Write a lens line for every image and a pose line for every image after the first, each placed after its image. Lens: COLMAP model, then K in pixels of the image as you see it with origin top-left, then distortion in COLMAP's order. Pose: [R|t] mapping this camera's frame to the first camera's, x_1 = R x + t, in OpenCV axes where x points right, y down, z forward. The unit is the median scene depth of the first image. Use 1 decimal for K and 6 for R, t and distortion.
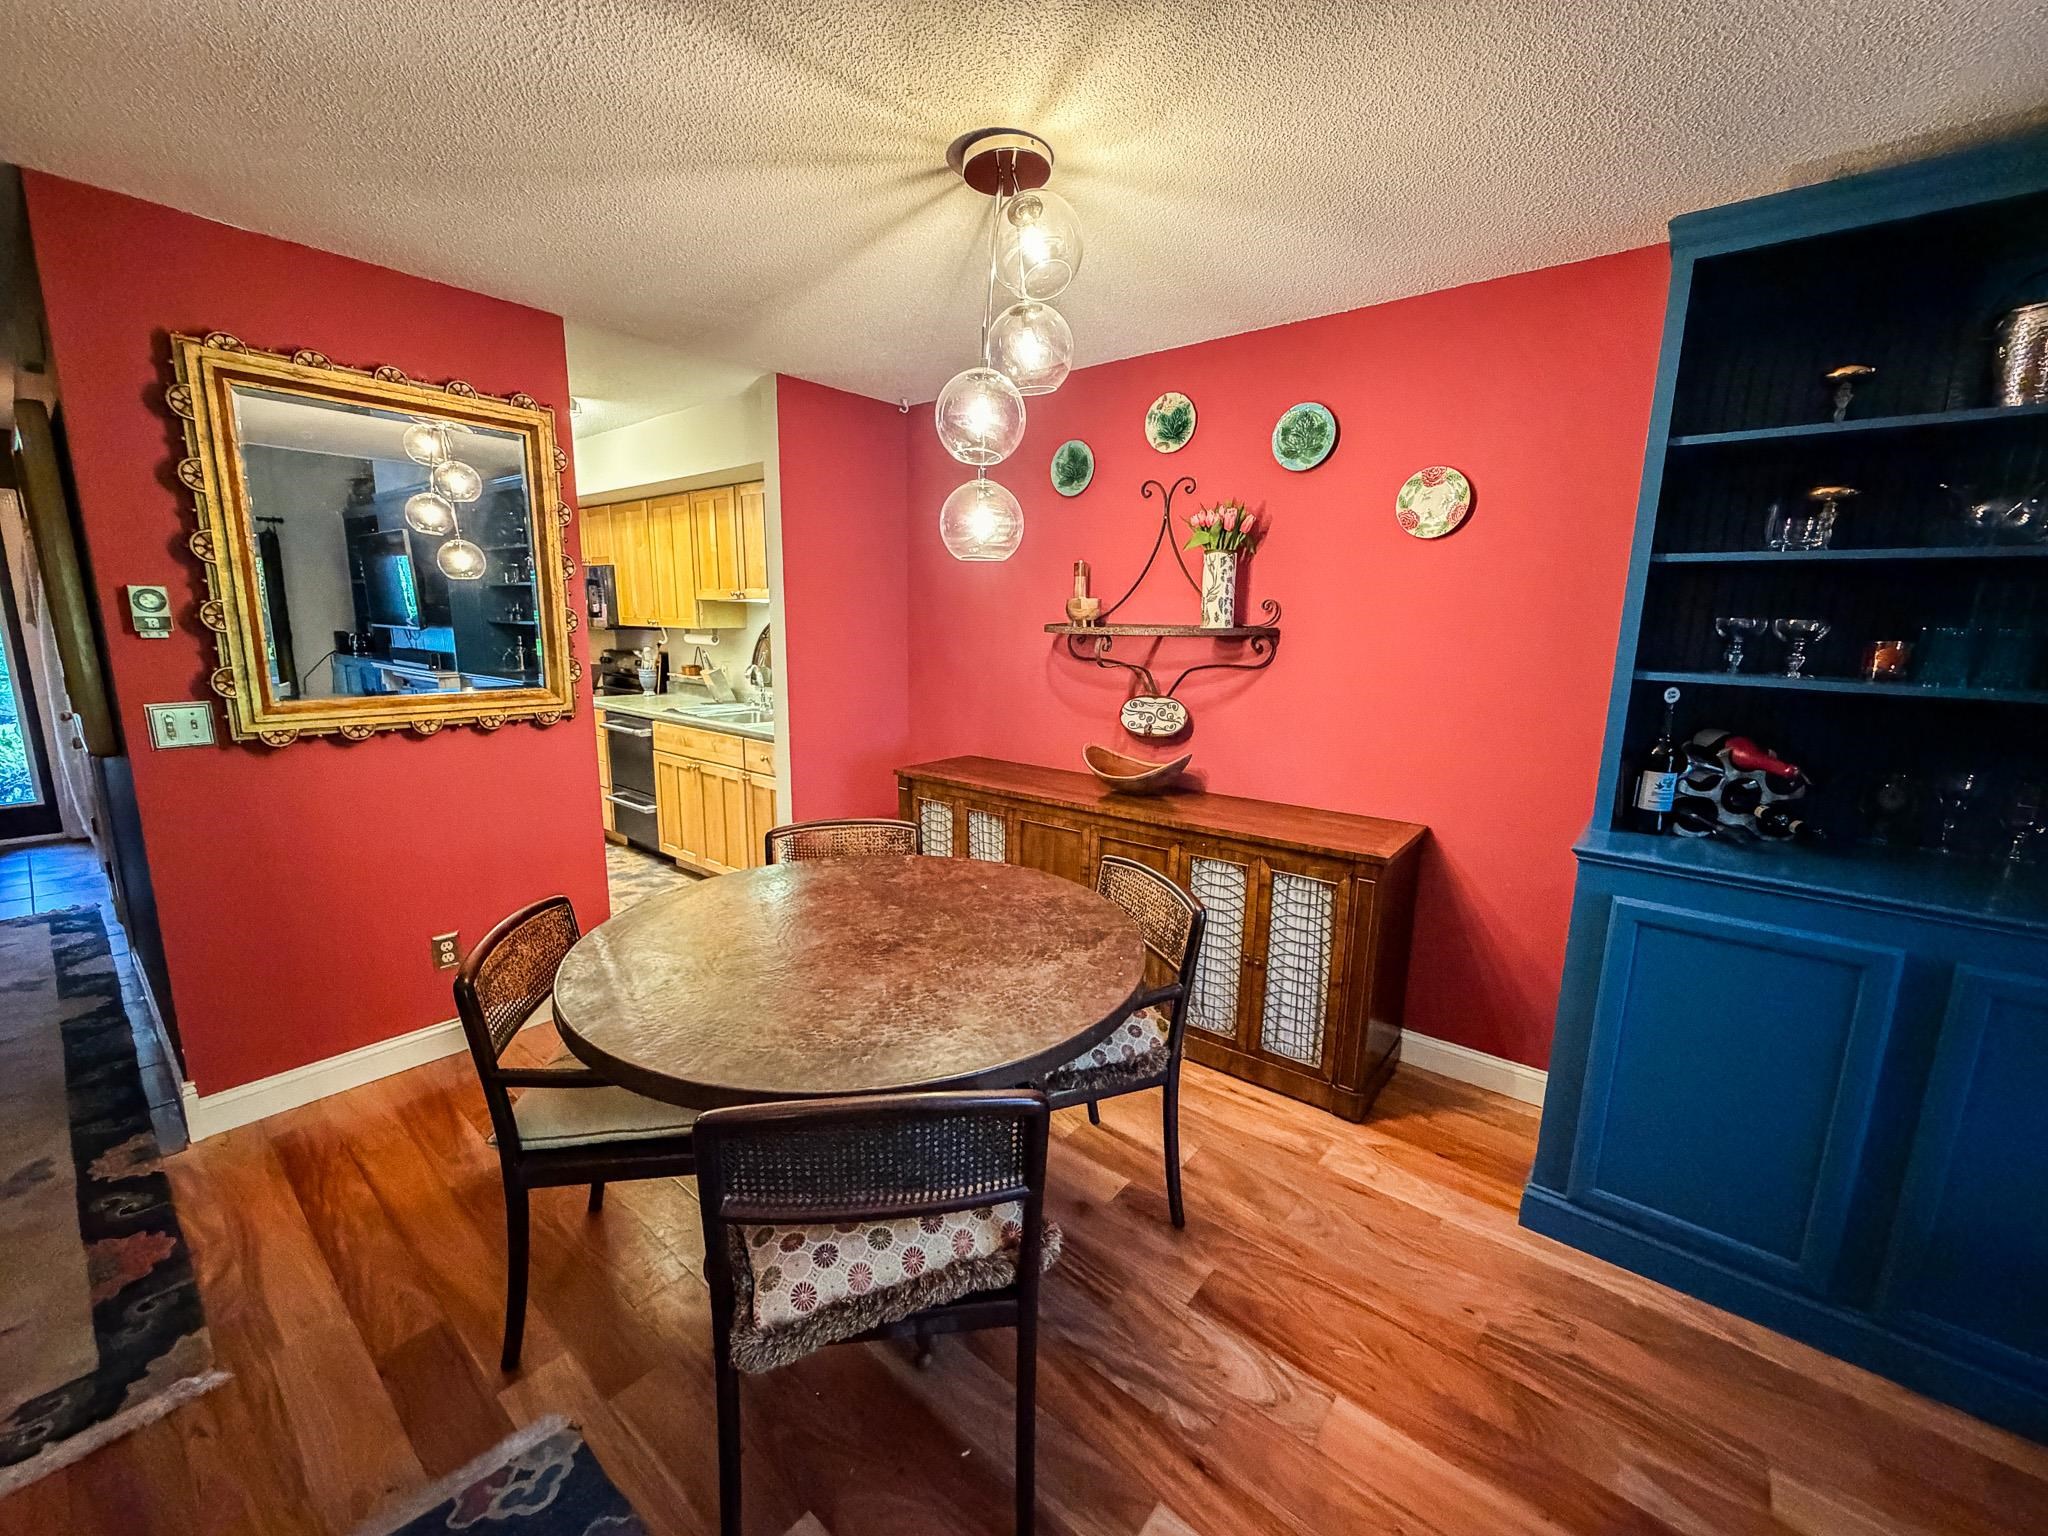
lens RADIAL K [[821.9, 0, 1024.0], [0, 821.9, 768.0], [0, 0, 1]] dist [0.002073, 0.000186]
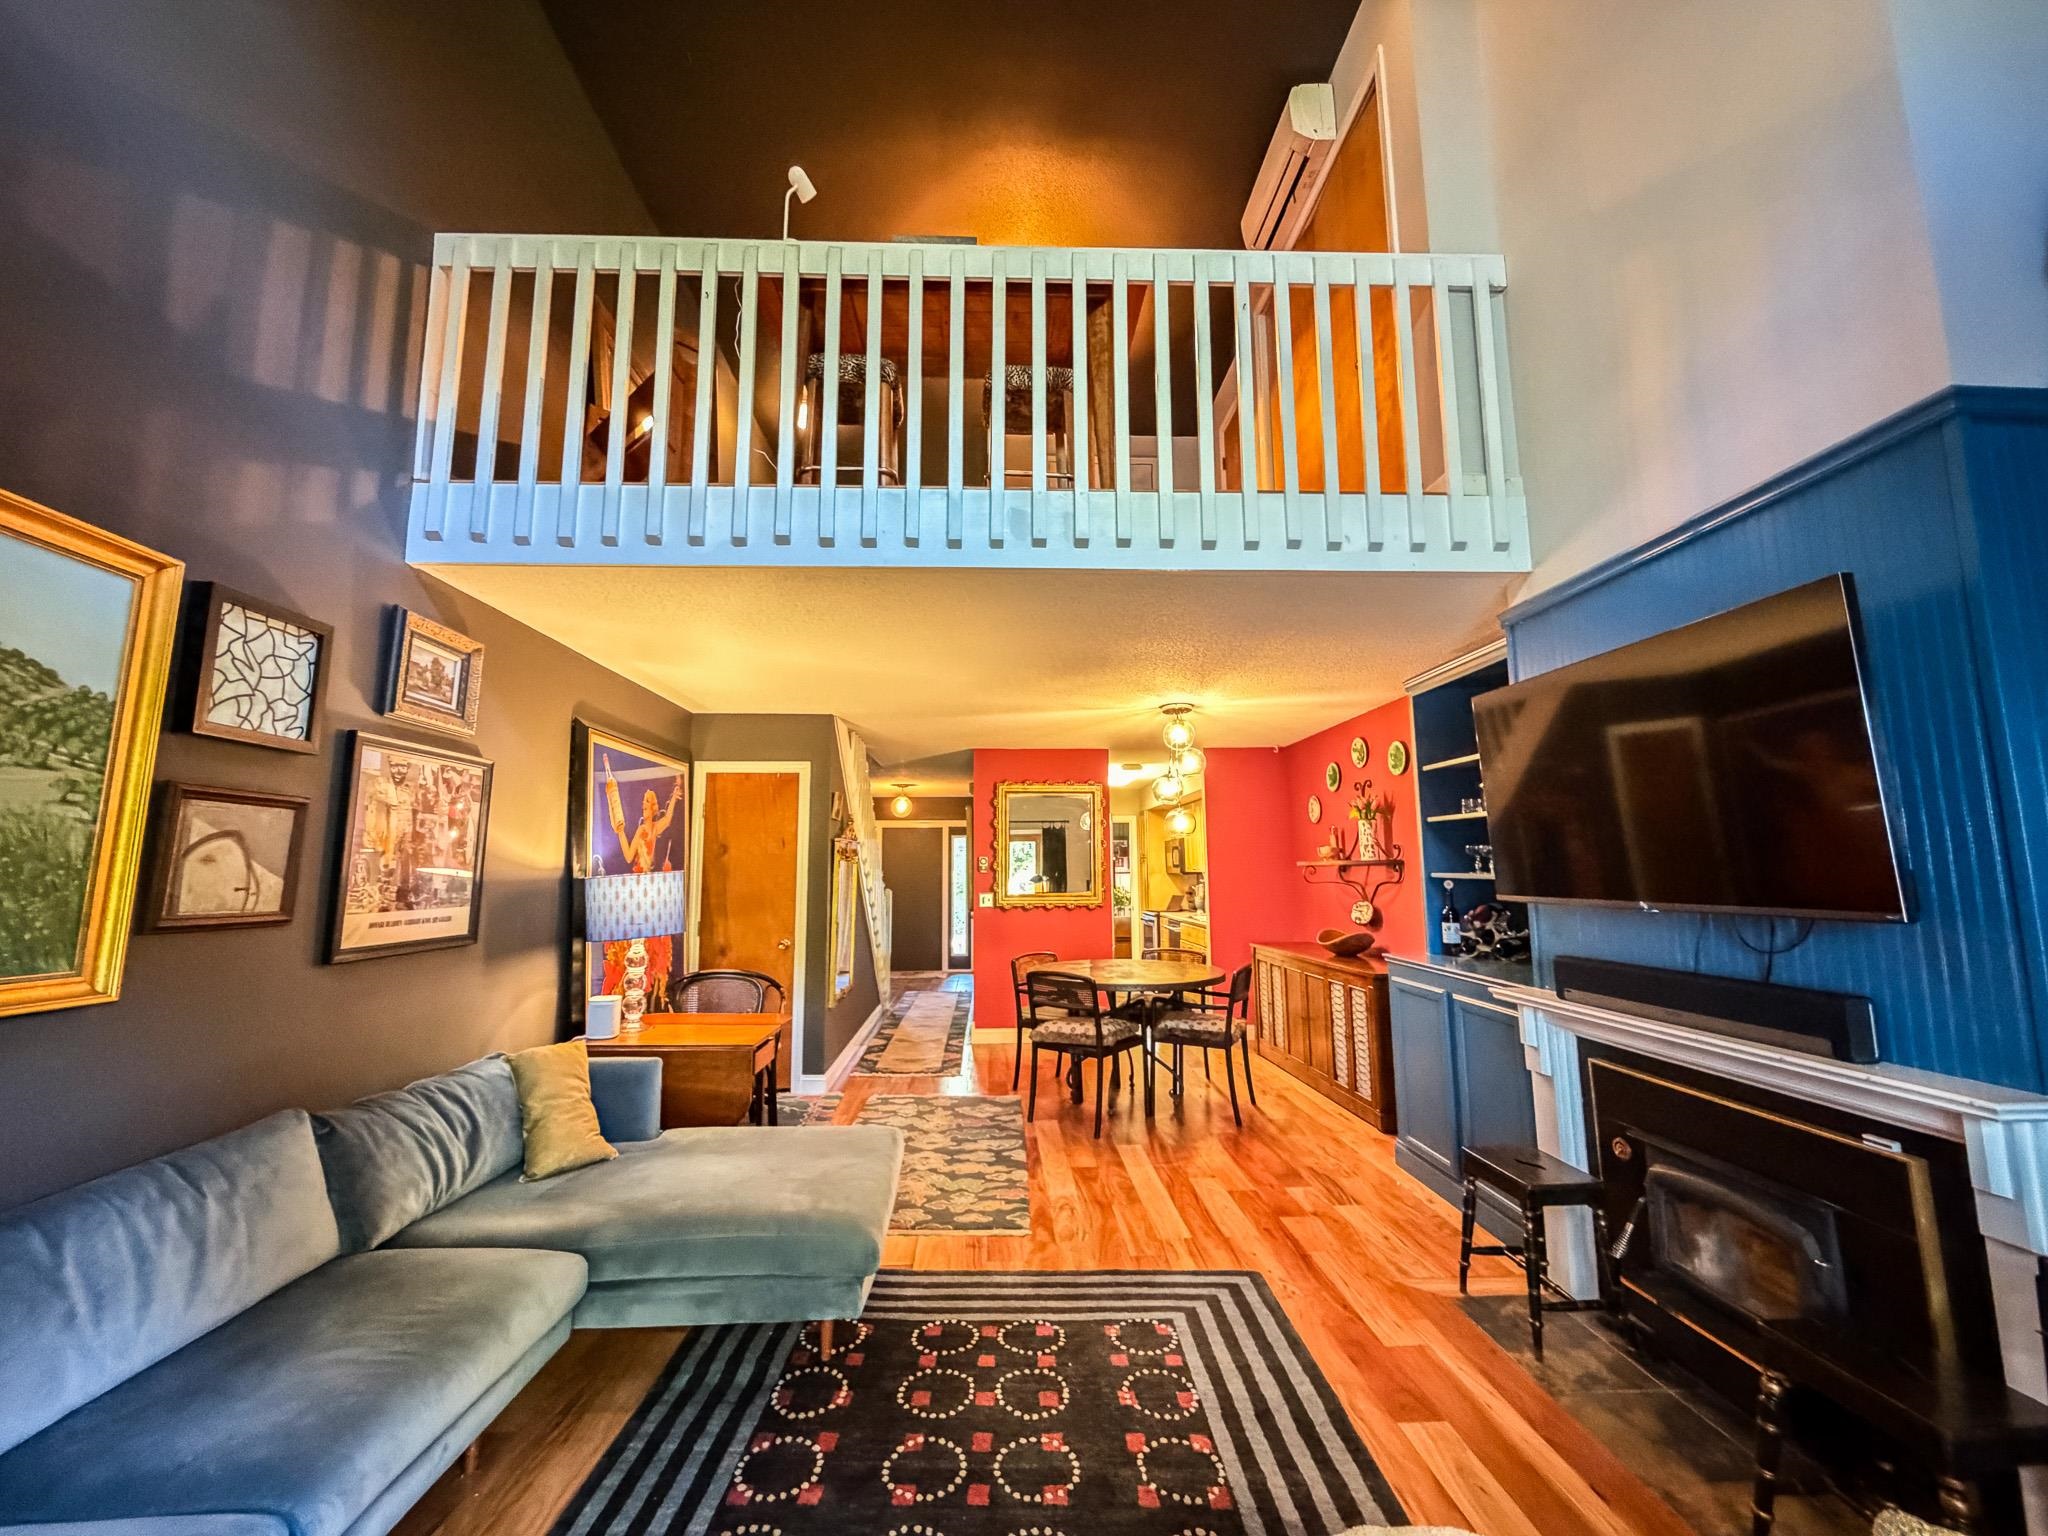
lens RADIAL K [[821.9, 0, 1024.0], [0, 821.9, 768.0], [0, 0, 1]] dist [0.002073, 0.000186]
pose [[0.670090, -0.113102, -0.733612, 1.513866], [-0.117453, 0.959716, -0.255245, 0.261730], [0.732928, 0.257202, 0.629812, -1.056634]]
